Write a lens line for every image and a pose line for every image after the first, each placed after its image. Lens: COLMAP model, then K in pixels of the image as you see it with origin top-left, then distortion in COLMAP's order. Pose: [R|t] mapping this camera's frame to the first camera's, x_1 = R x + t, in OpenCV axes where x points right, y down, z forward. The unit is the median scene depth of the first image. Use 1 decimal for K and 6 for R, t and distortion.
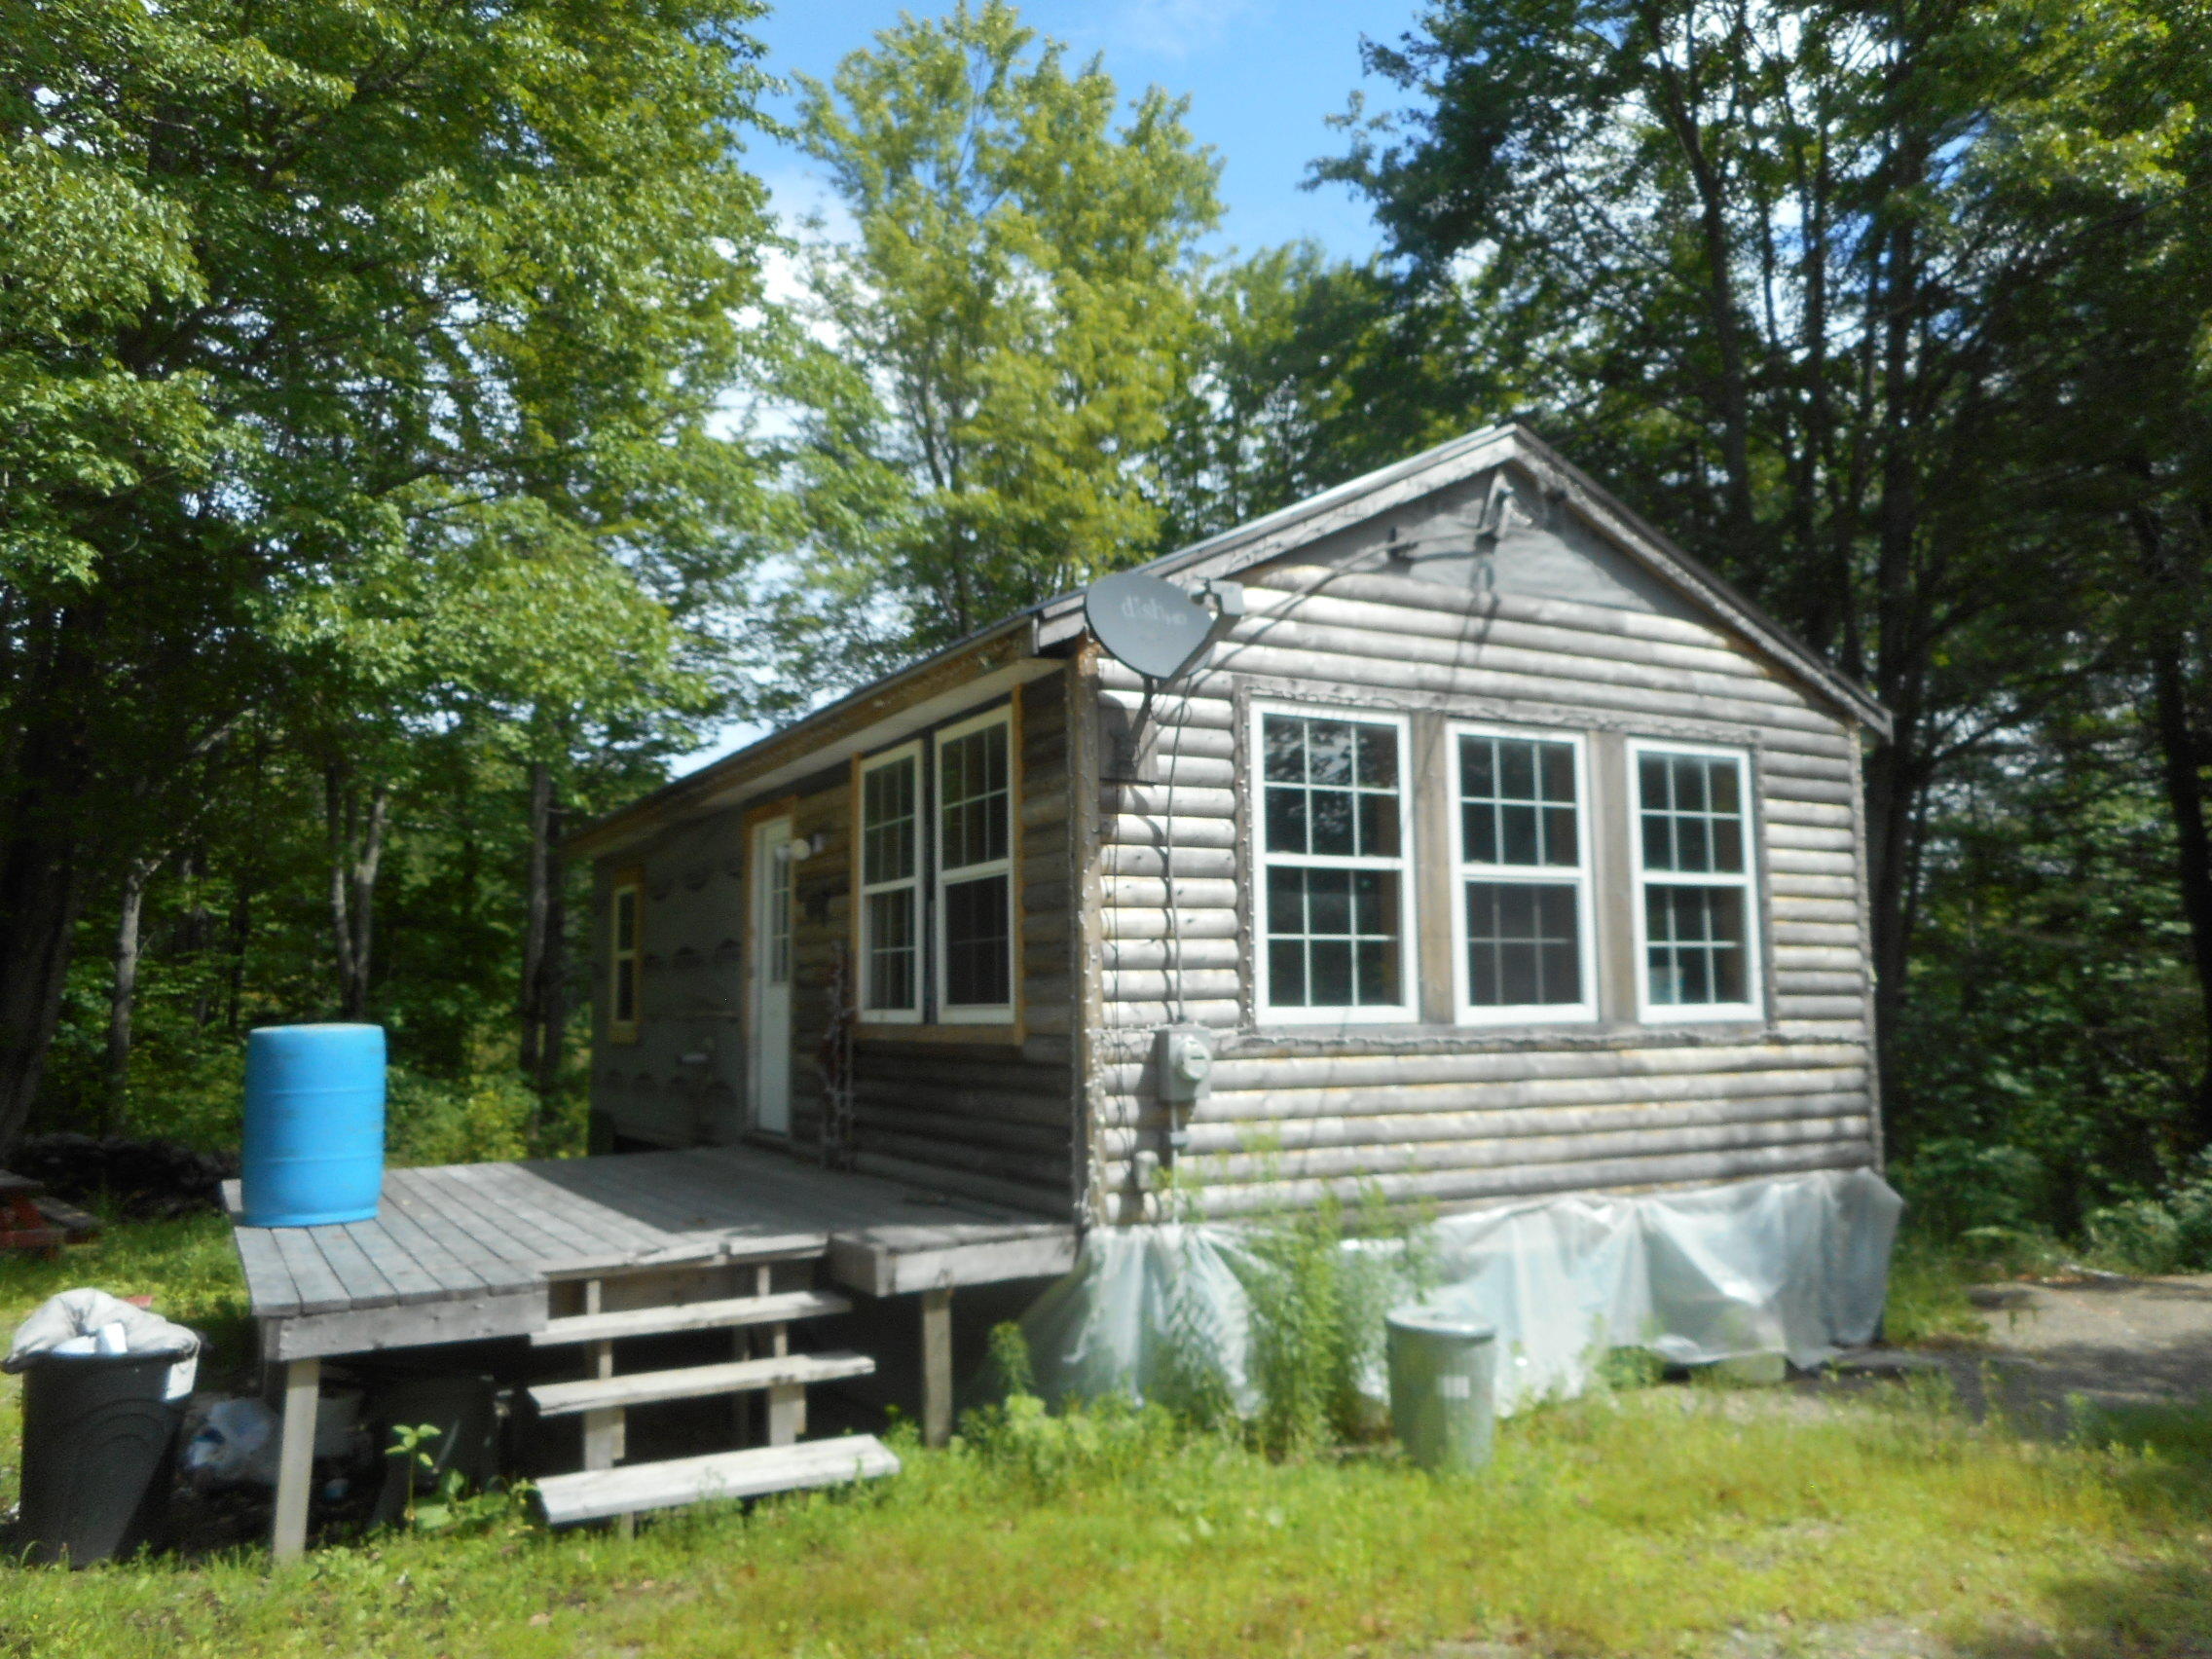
lens RADIAL K [[1664.0, 0, 1113.8], [0, 1664.0, 821.5], [0, 0, 1]] dist [0.048184, -0.027369]
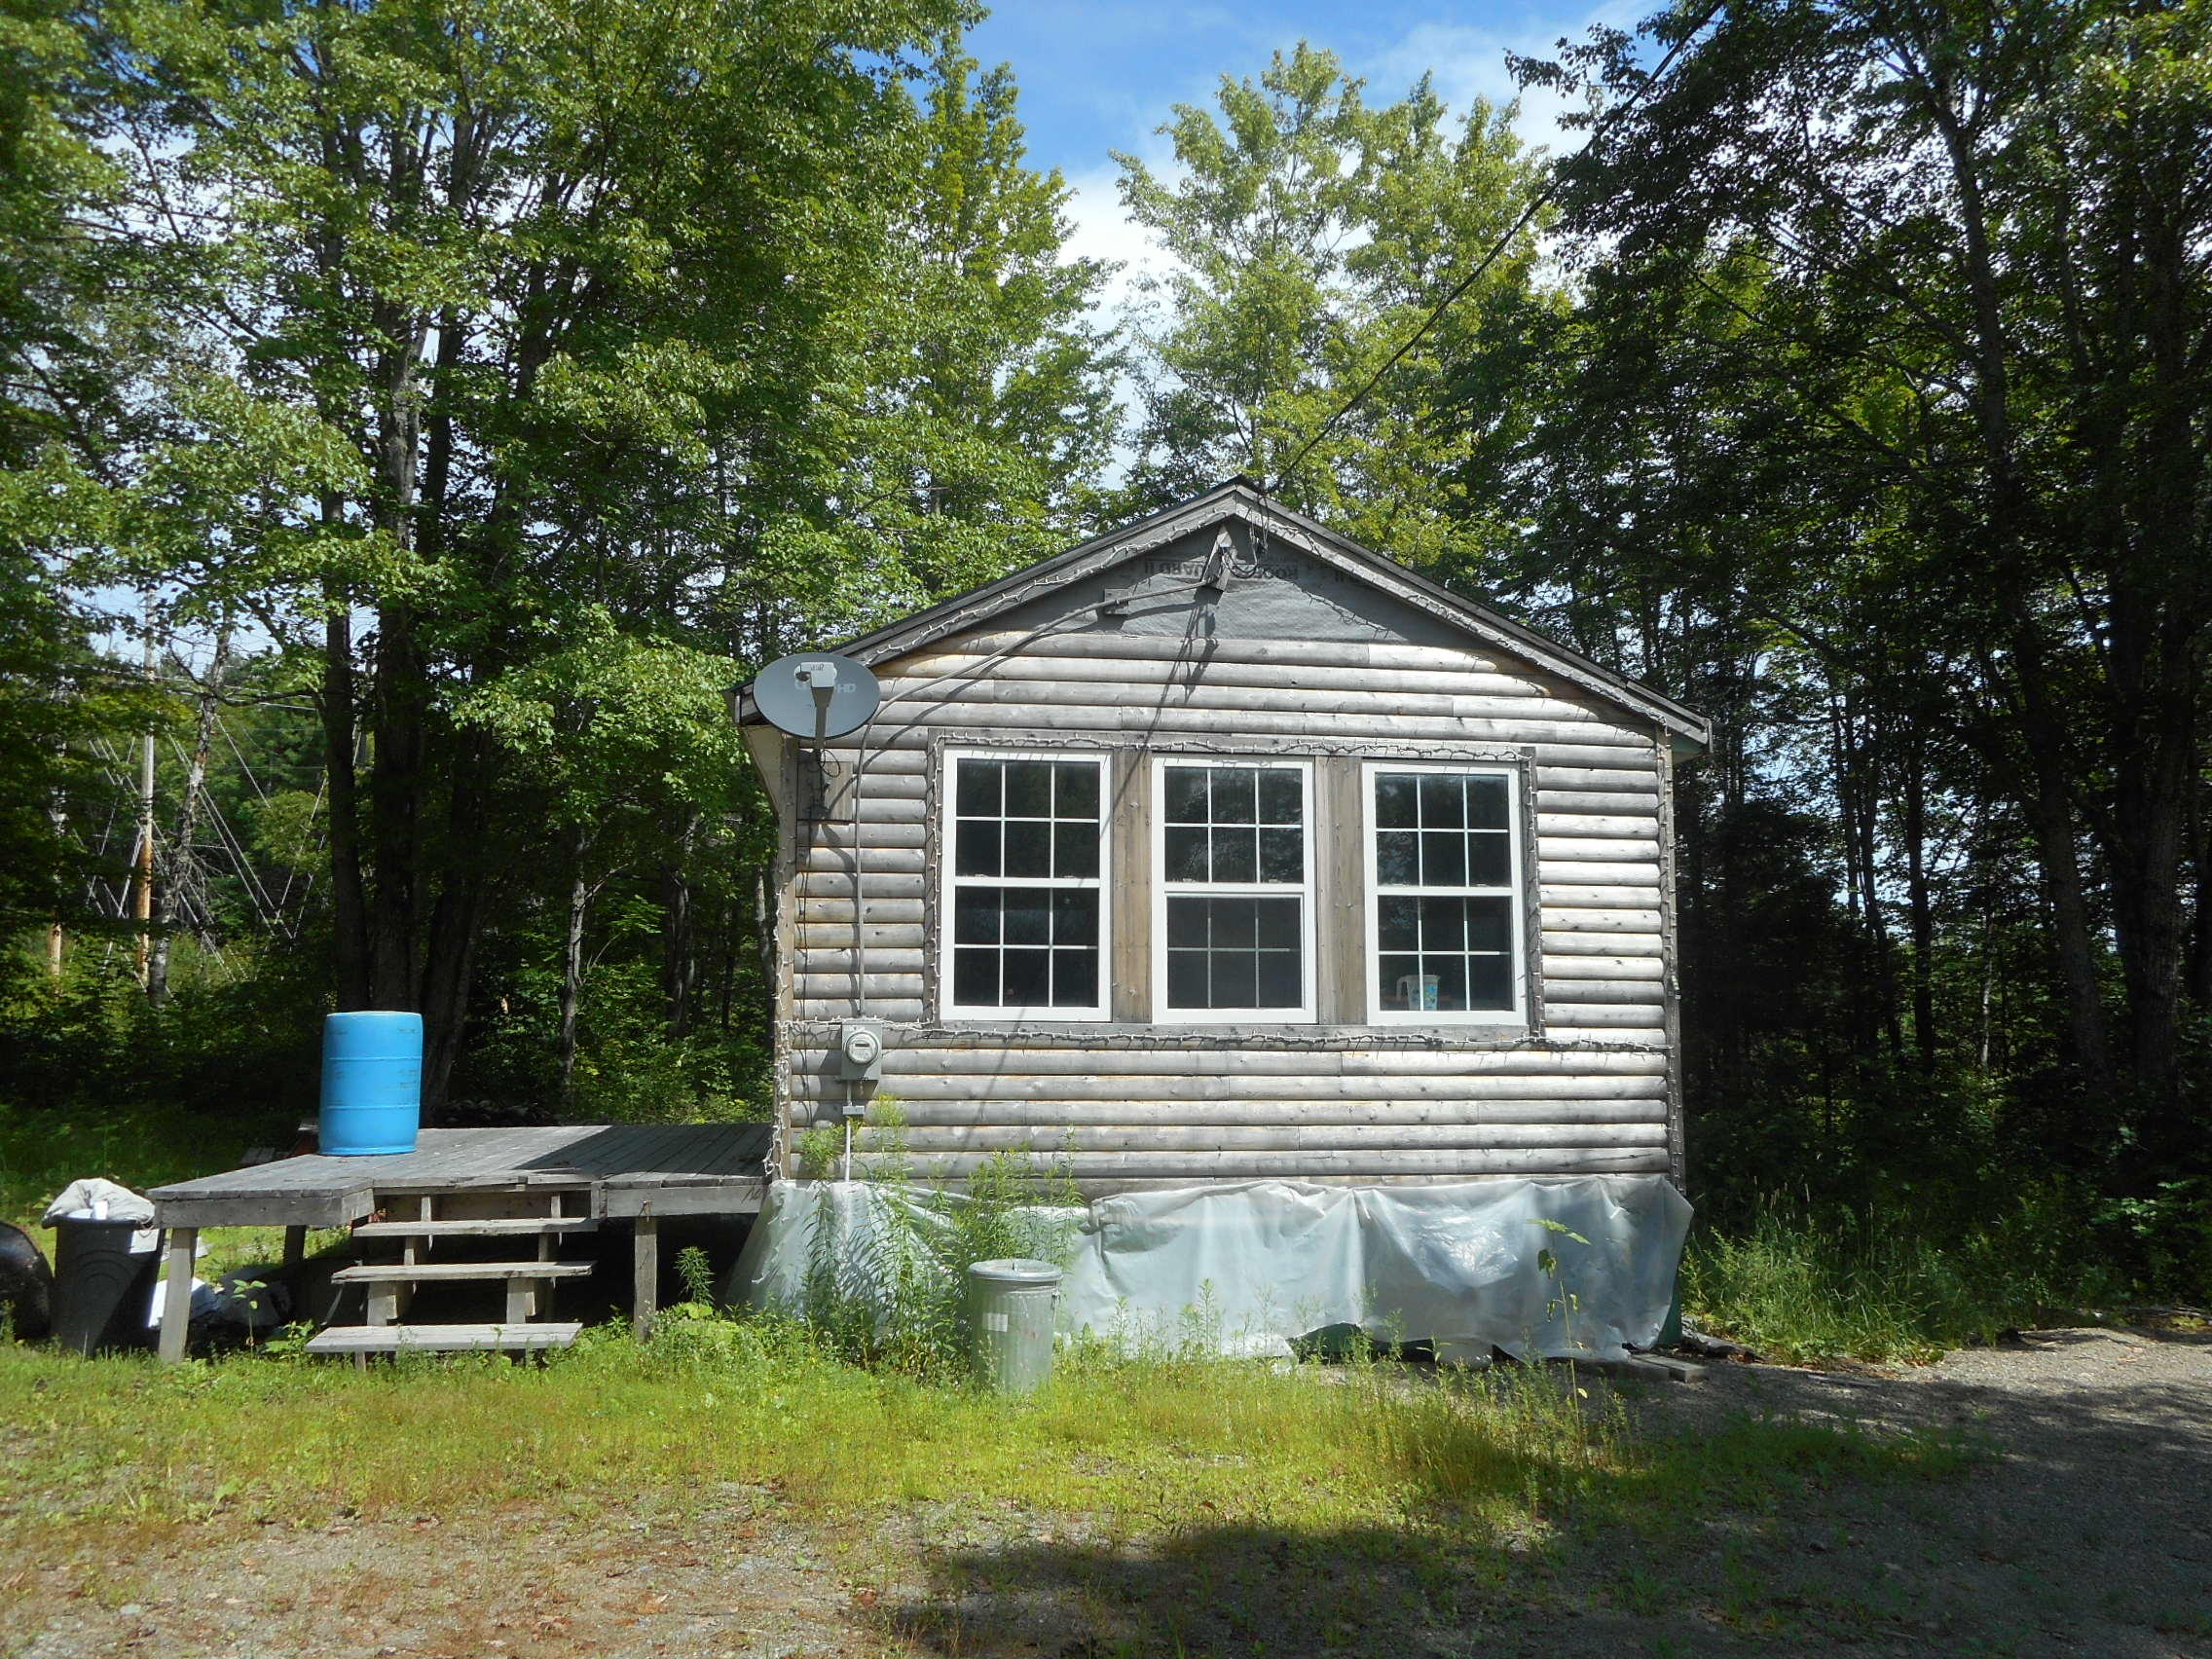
lens RADIAL K [[1664.0, 0, 1094.7], [0, 1664.0, 837.8], [0, 0, 1]] dist [0.048184, -0.027369]
pose [[0.932719, -0.023783, -0.359819, 0.572877], [0.024873, 0.999689, -0.001599, -0.004007], [0.359745, -0.007459, 0.933021, -0.071013]]
